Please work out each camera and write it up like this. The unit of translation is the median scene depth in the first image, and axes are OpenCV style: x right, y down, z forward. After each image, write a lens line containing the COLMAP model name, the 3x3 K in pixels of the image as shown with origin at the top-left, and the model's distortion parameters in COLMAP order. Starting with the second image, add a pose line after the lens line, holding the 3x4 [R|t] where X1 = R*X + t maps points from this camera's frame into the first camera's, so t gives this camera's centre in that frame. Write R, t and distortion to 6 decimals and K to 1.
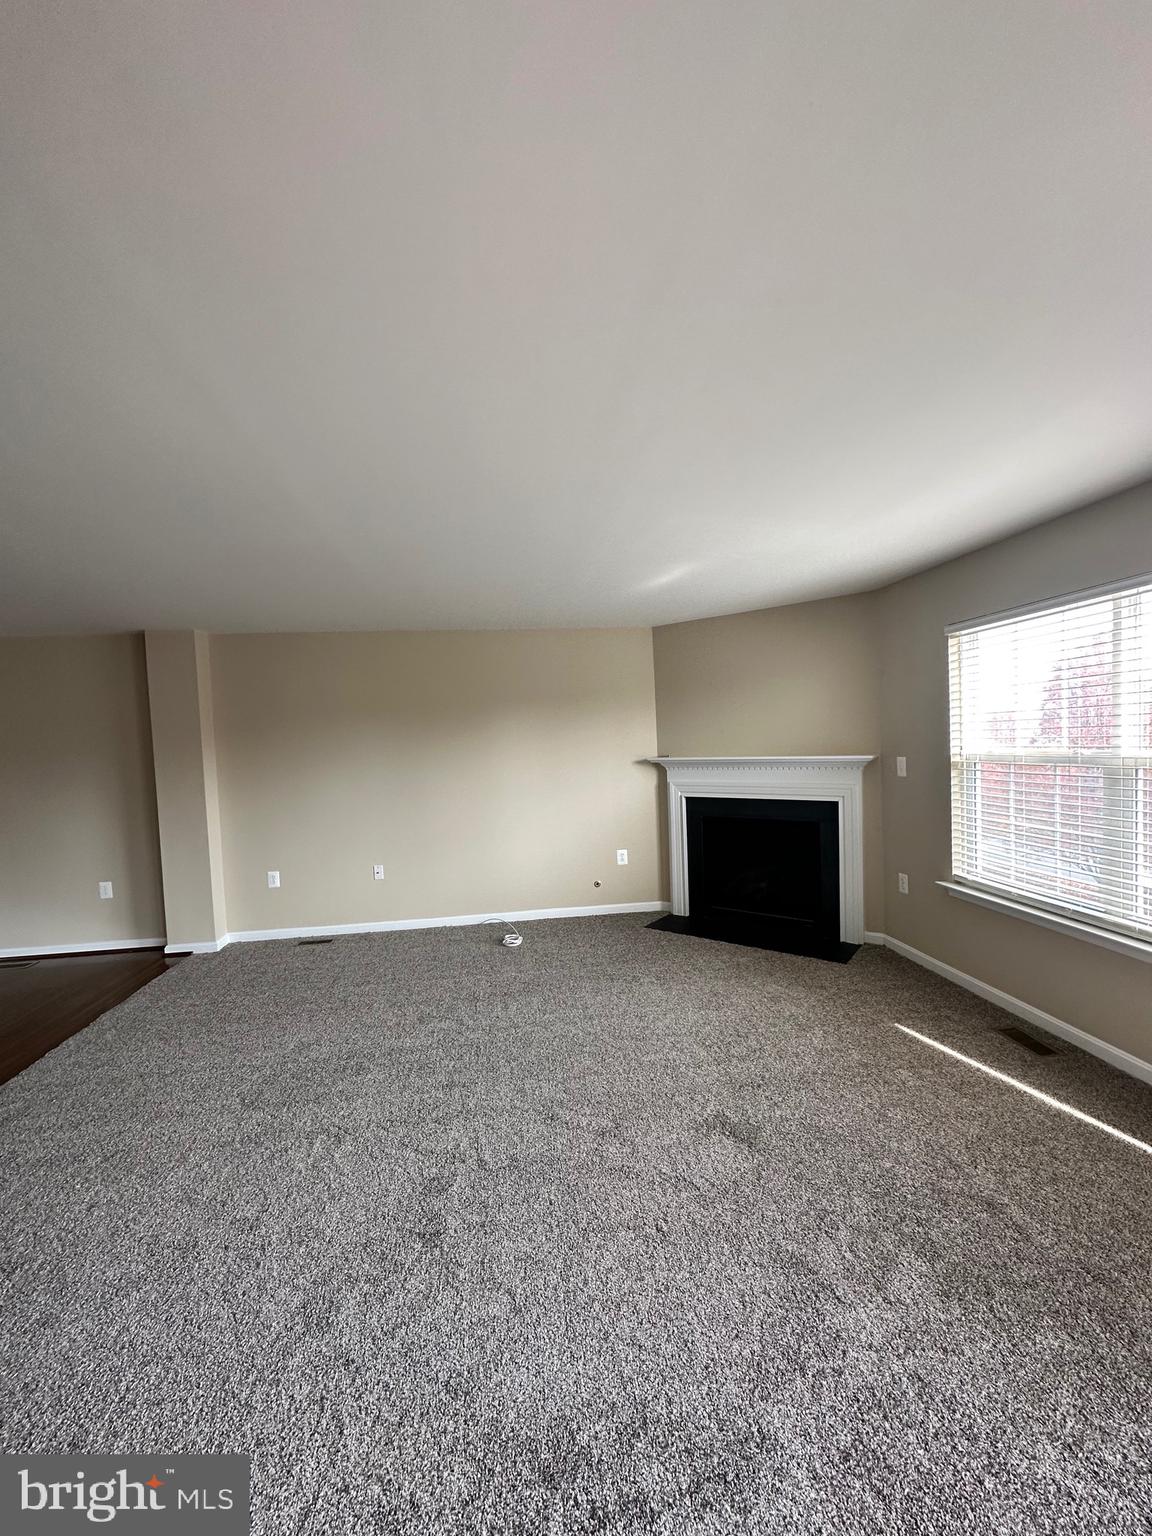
lens RADIAL K [[614.5, 0, 576.5], [0, 614.5, 768.6], [0, 0, 1]] dist [-0.004654, 0.000272]
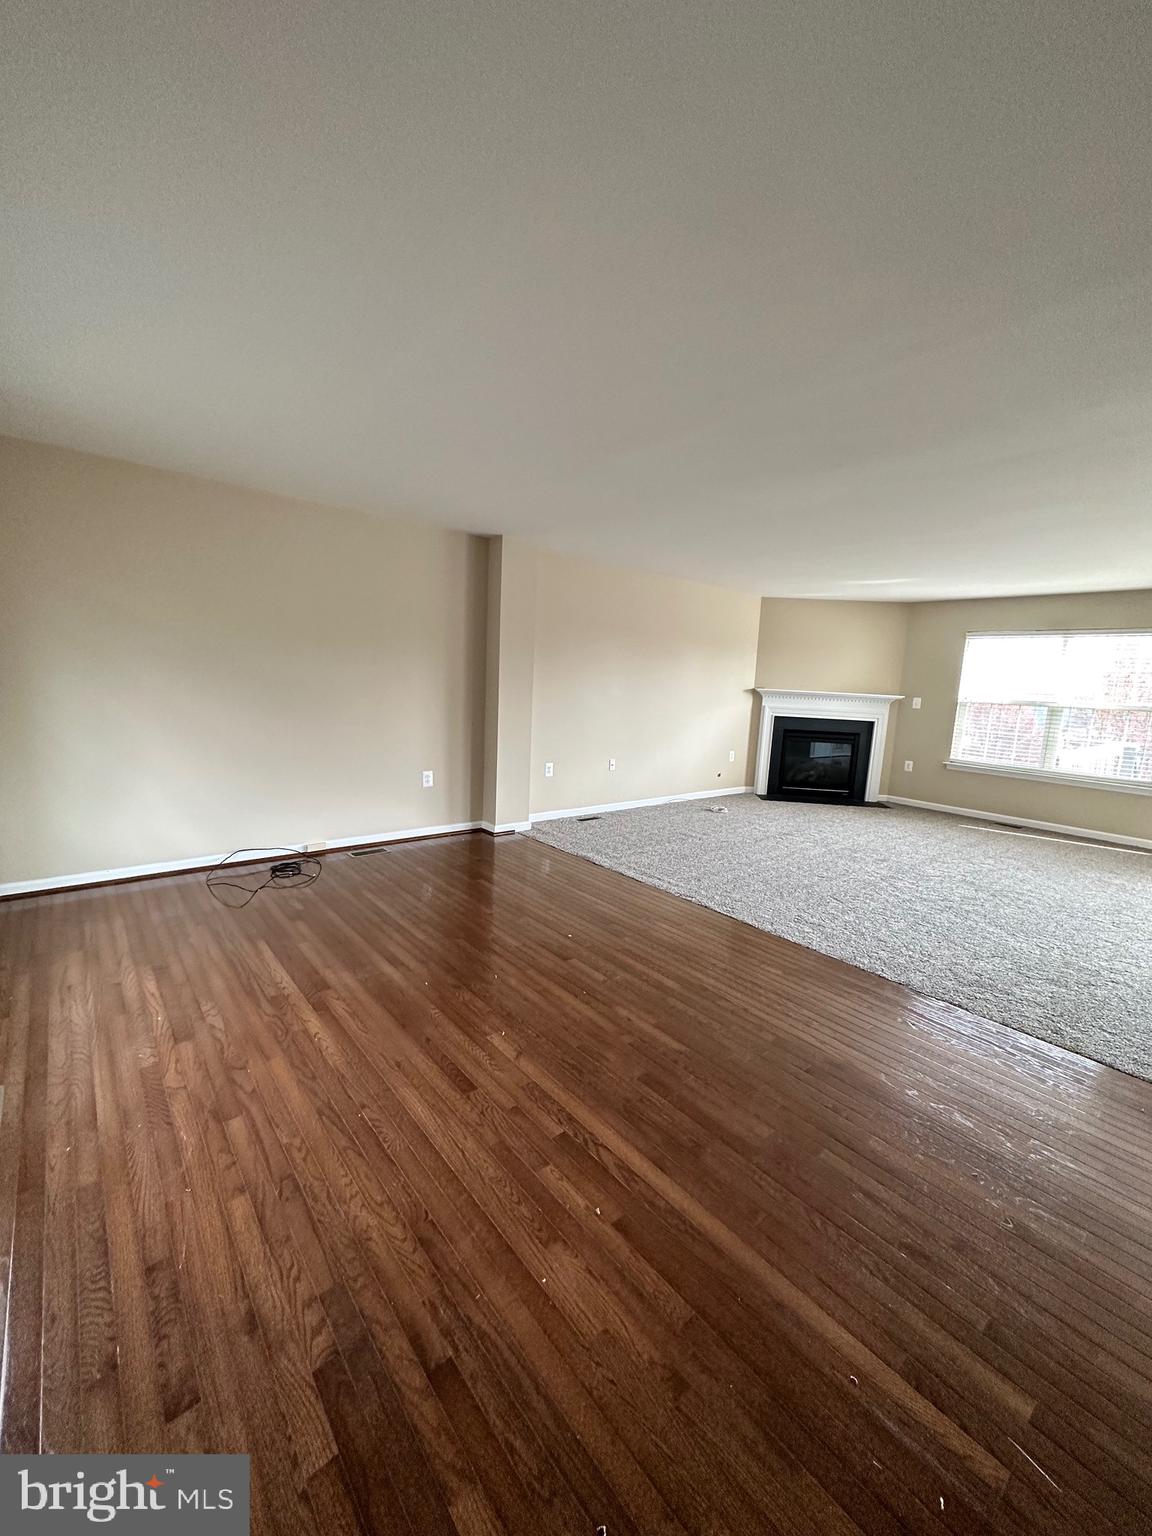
lens RADIAL K [[614.5, 0, 583.3], [0, 614.5, 773.3], [0, 0, 1]] dist [-0.004654, 0.000272]
pose [[0.838482, -0.004357, 0.544912, -1.080287], [-0.059009, 0.993362, 0.098743, 0.068430], [-0.541725, -0.114949, 0.832659, -0.013165]]
